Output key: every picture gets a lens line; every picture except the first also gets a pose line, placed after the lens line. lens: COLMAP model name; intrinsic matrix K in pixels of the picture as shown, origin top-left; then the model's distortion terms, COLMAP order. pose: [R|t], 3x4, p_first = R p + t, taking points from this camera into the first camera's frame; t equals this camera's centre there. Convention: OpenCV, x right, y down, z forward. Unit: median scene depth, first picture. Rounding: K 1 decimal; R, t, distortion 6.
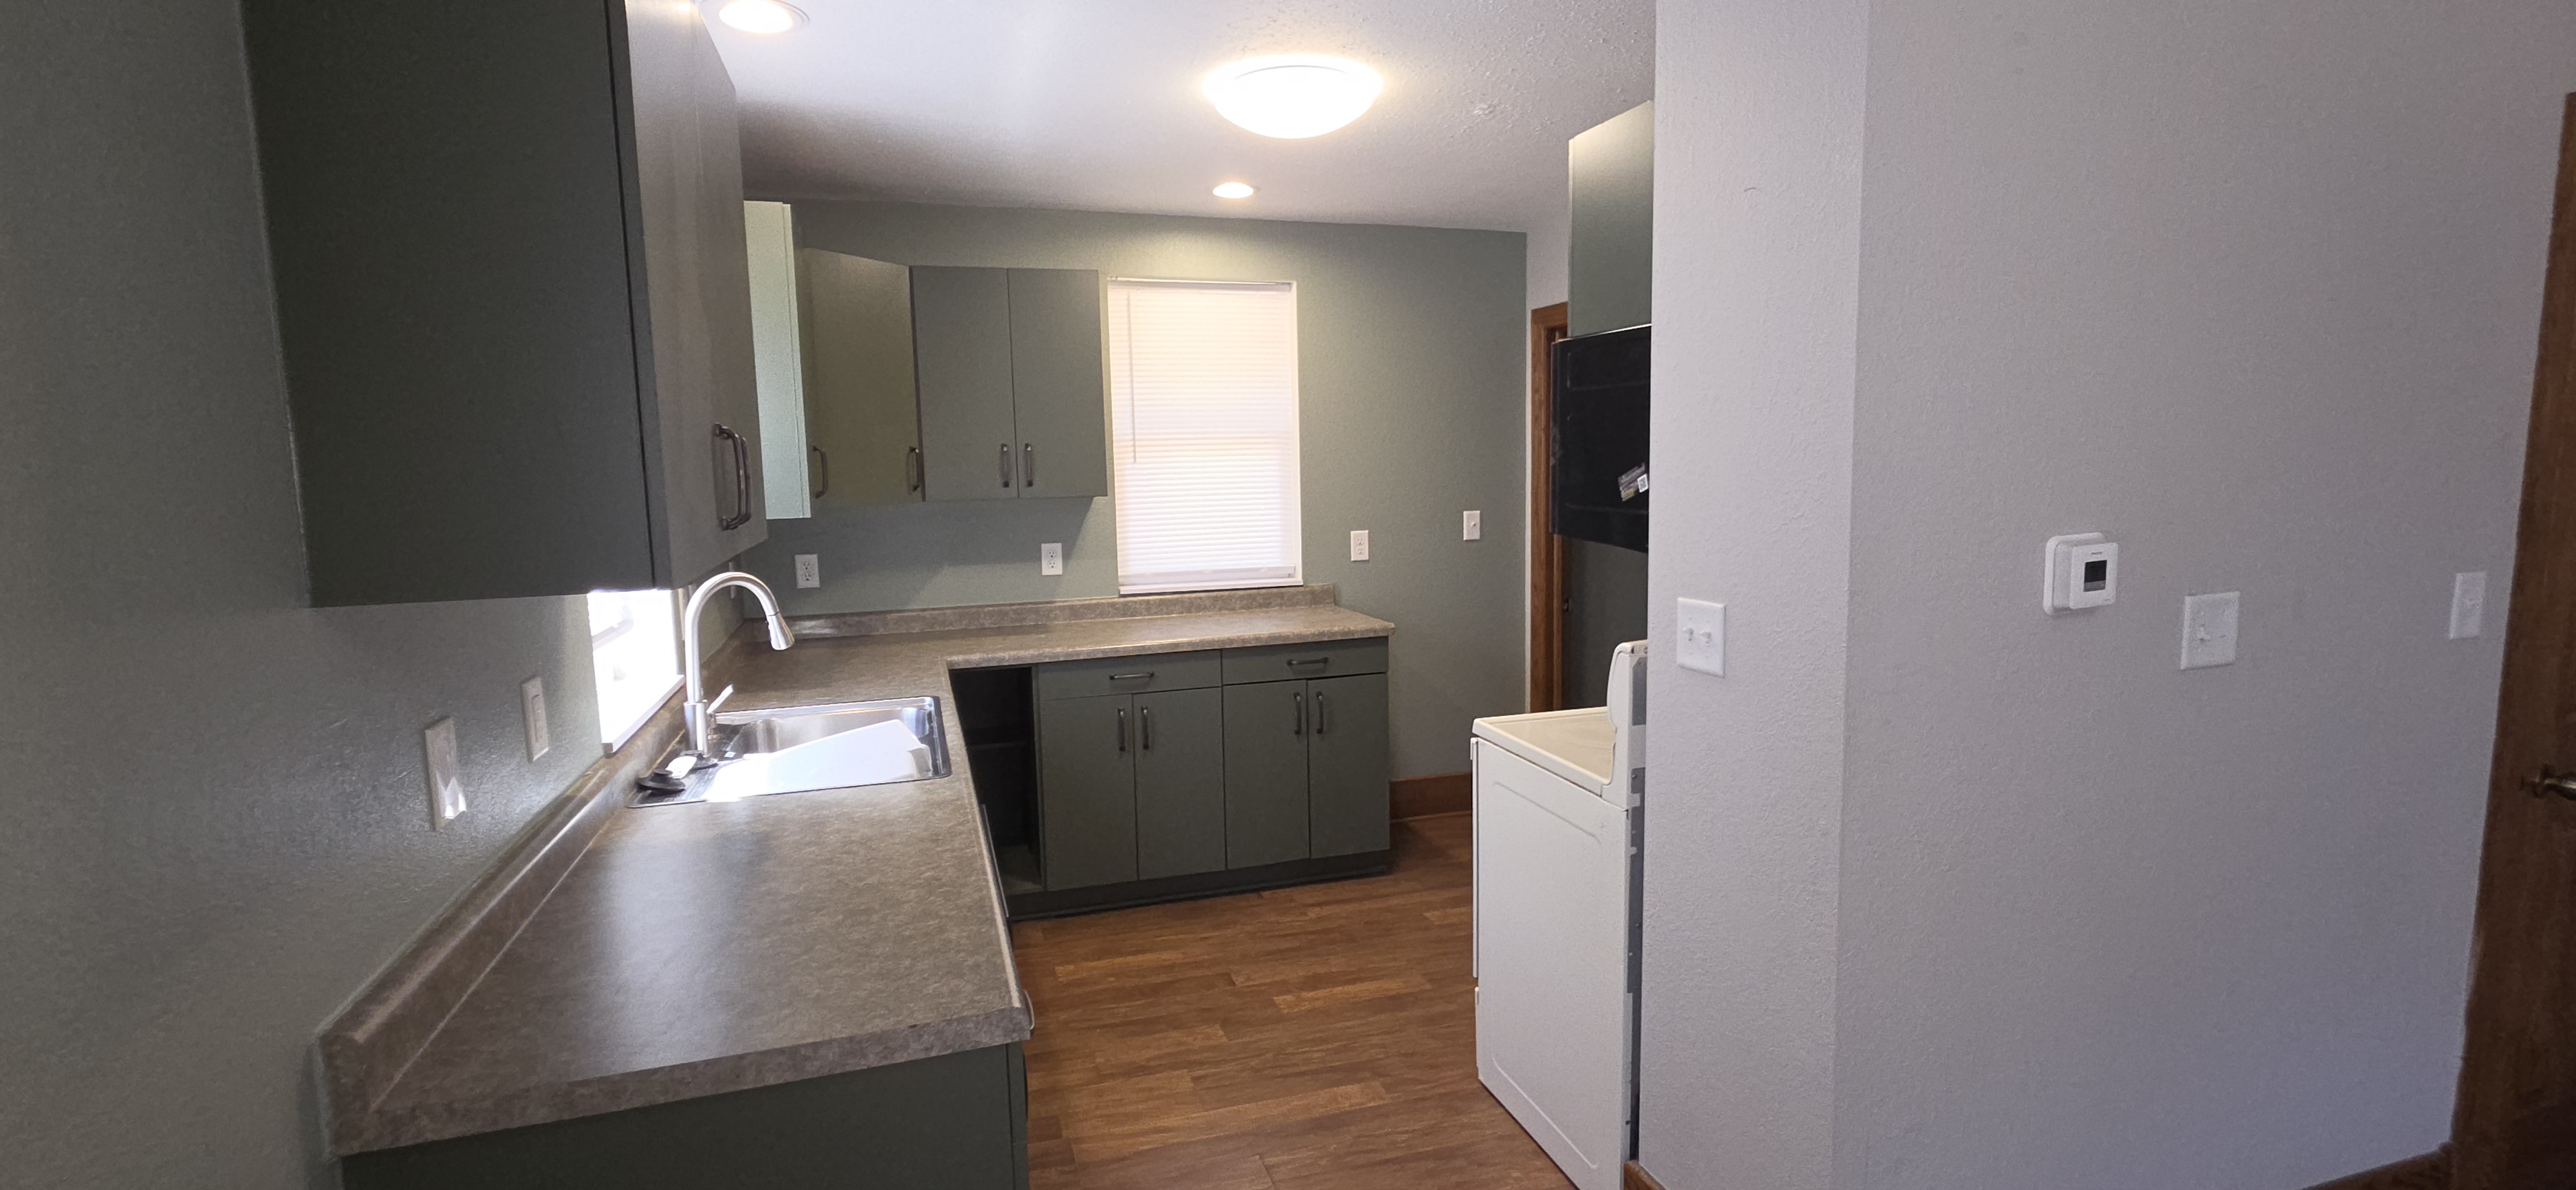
lens RADIAL K [[1178.4, 0, 1275.9], [0, 1178.4, 594.3], [0, 0, 1]] dist [0.003448, 0.000100]
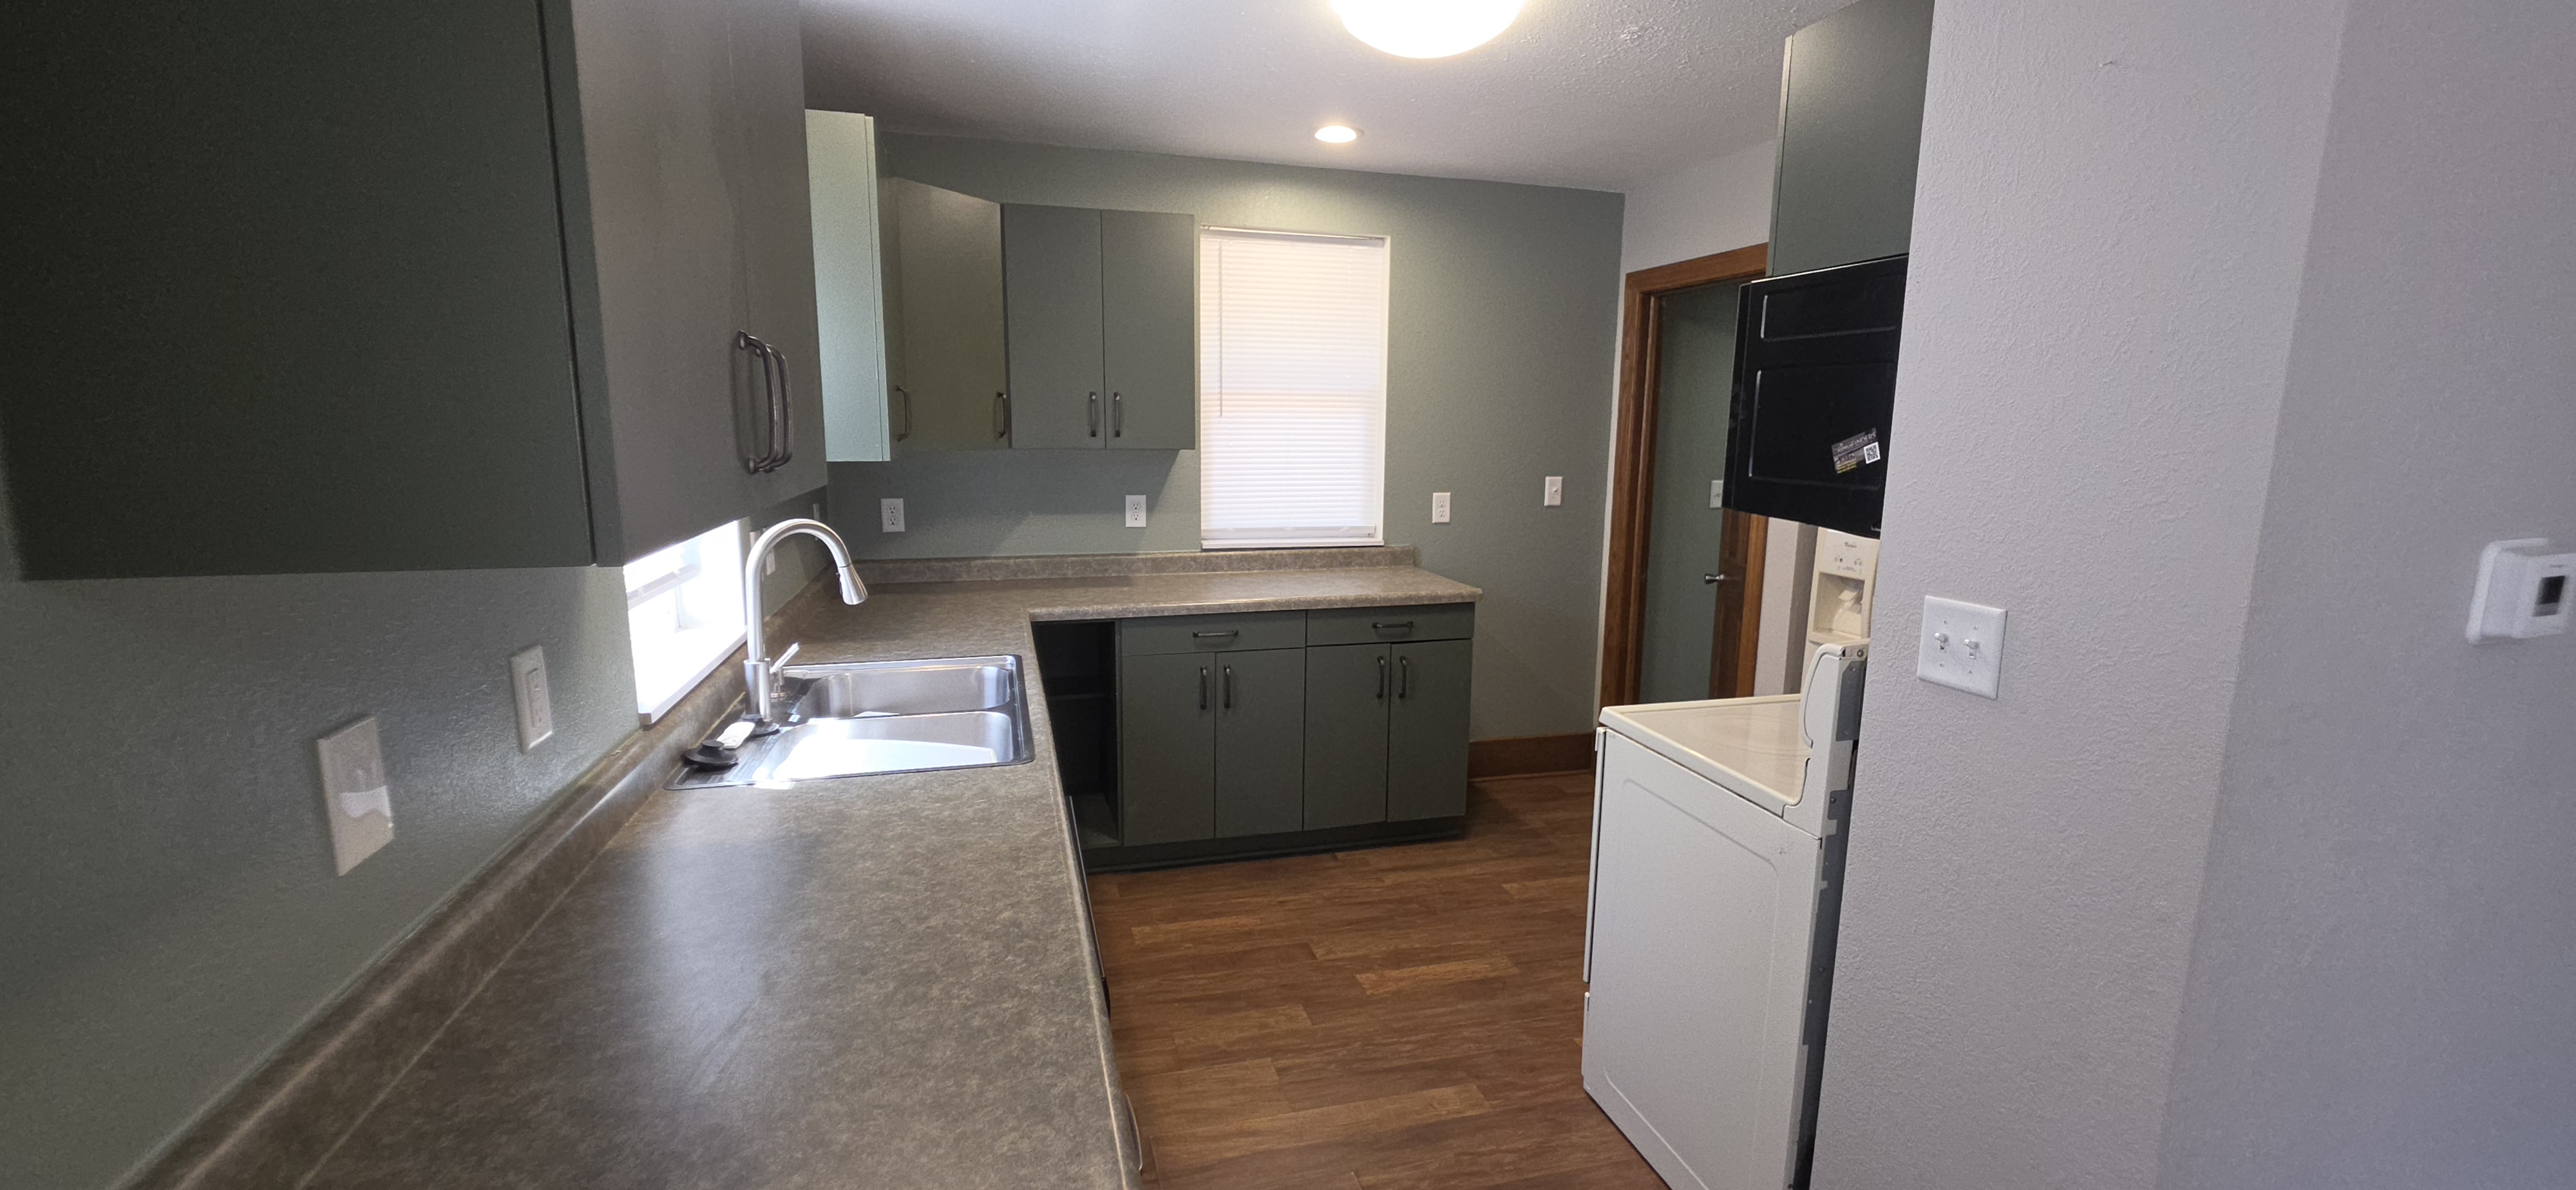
lens RADIAL K [[1038.1, 0, 1280.0], [0, 1038.1, 595.1], [0, 0, 1]] dist [0.003448, -0.000077]
pose [[0.998765, 0.037821, -0.032213, -0.055508], [-0.036135, 0.998025, 0.051391, -0.012542], [0.034093, -0.050163, 0.998159, 0.184373]]
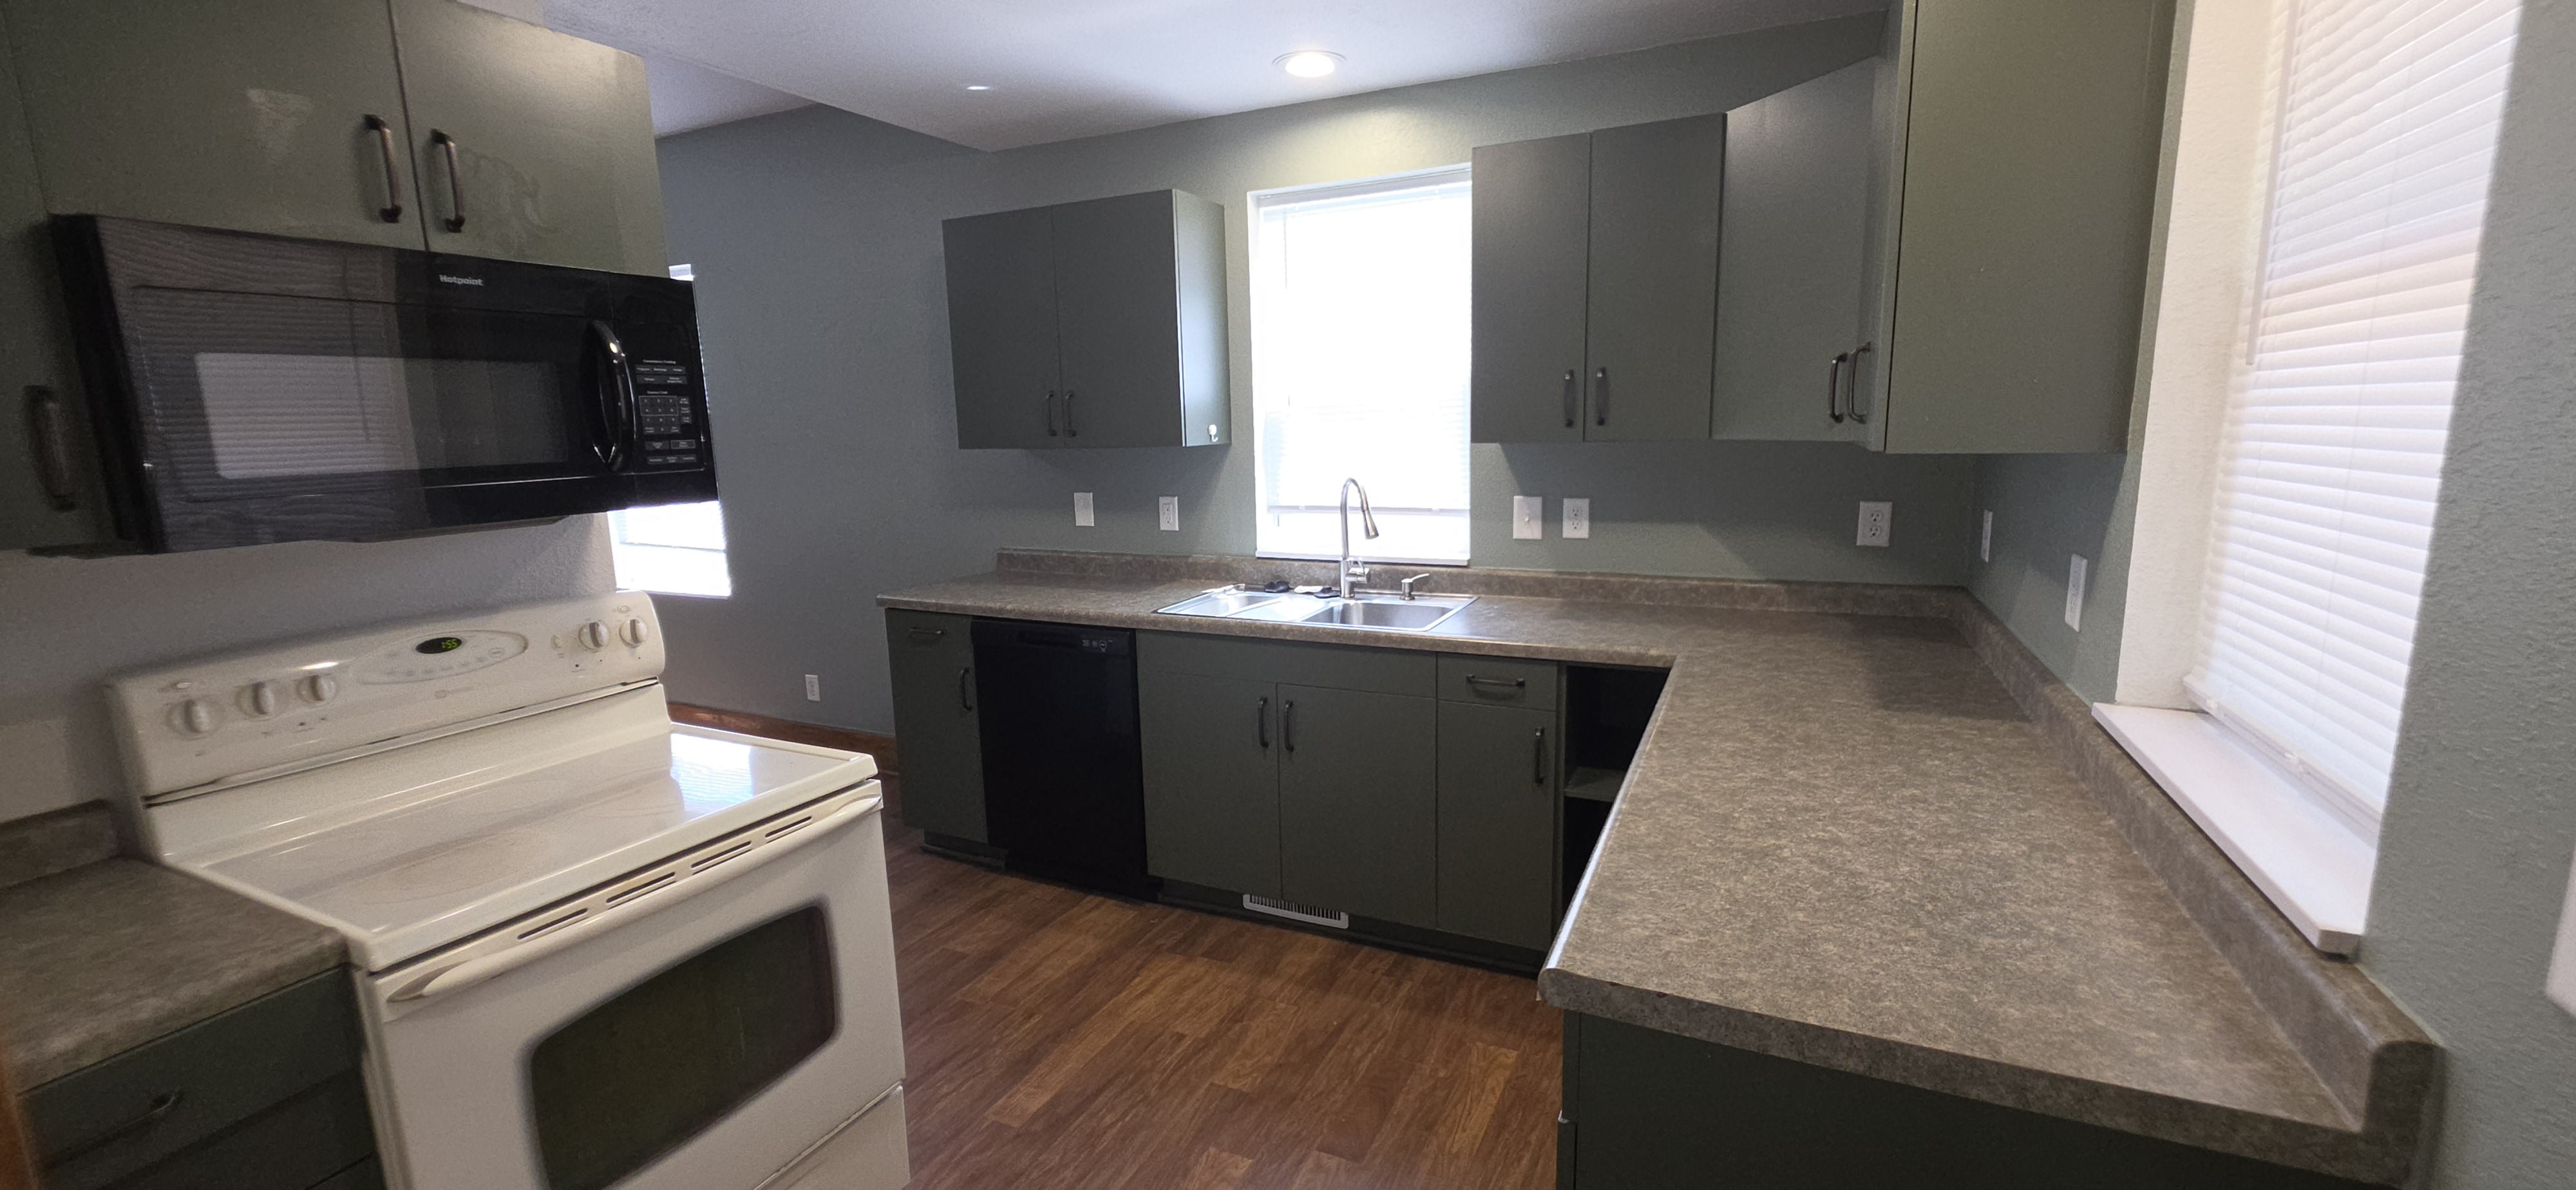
lens RADIAL K [[1038.1, 0, 1279.1], [0, 1038.1, 594.7], [0, 0, 1]] dist [0.003448, -0.000077]
pose [[-0.682438, 0.165557, -0.711948, 0.429750], [-0.040896, 0.963838, 0.263332, -0.175335], [0.729798, 0.208824, -0.650989, 1.534188]]
